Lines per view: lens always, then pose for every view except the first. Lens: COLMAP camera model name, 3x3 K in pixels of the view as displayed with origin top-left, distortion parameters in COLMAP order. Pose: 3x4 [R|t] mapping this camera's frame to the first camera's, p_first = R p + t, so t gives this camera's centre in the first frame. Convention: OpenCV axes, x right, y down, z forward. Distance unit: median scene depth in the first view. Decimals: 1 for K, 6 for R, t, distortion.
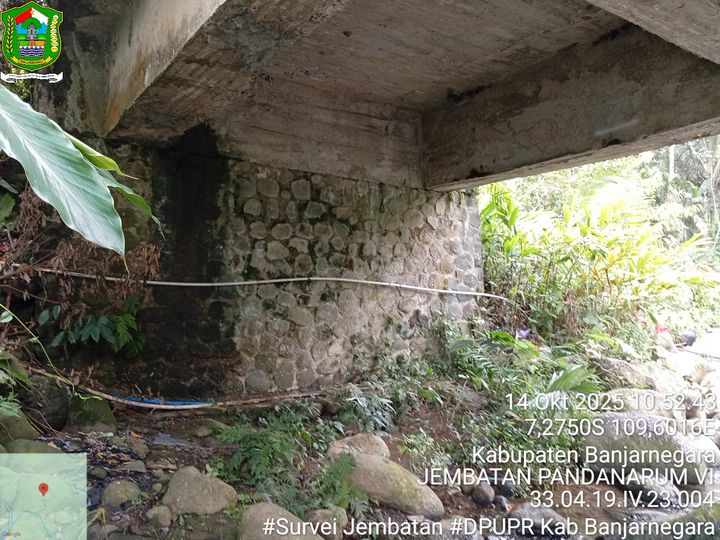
lens RADIAL K [[547.3, 0, 358.0], [0, 547.3, 270.3], [0, 0, 1]] dist [0.100089, -0.198661]
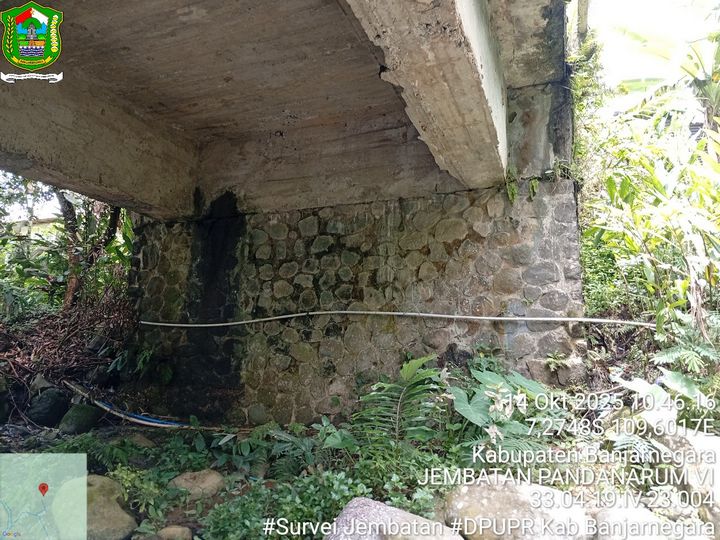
lens RADIAL K [[547.3, 0, 358.0], [0, 547.3, 270.3], [0, 0, 1]] dist [0.100089, -0.198661]
pose [[0.581843, -0.137114, -0.801660, 0.753030], [0.054367, 0.990039, -0.129874, 0.070216], [0.811482, 0.031982, 0.583502, 0.485167]]
